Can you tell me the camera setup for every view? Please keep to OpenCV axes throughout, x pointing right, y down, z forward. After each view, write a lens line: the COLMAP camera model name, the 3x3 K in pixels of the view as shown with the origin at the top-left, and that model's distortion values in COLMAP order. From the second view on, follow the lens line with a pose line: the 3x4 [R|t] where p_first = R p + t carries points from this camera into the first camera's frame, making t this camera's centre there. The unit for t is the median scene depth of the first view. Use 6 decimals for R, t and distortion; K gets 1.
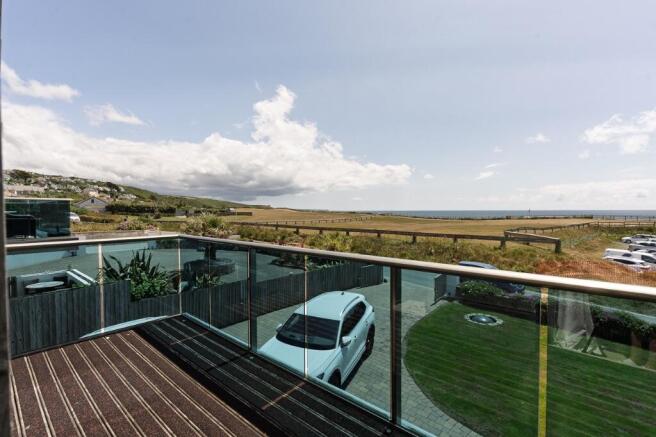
lens RADIAL K [[310.5, 0, 329.6], [0, 310.5, 216.8], [0, 0, 1]] dist [-0.000941, 0.001169]
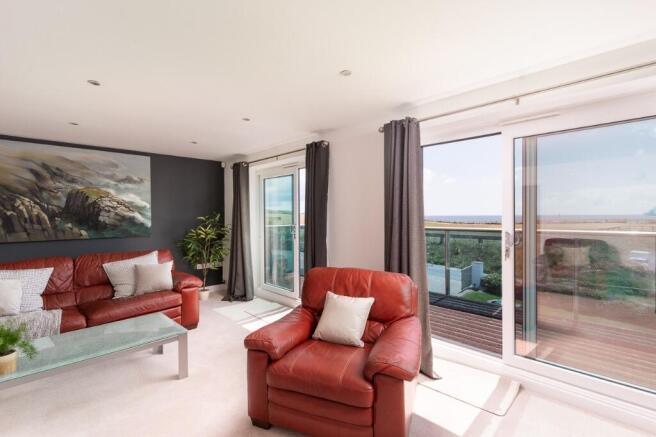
lens RADIAL K [[310.5, 0, 324.4], [0, 310.5, 218.3], [0, 0, 1]] dist [-0.000941, 0.001169]
pose [[0.996411, -0.000726, -0.084641, -0.056408], [-0.000340, 0.999921, -0.012577, 0.008664], [0.084643, 0.012561, 0.996332, -0.154969]]
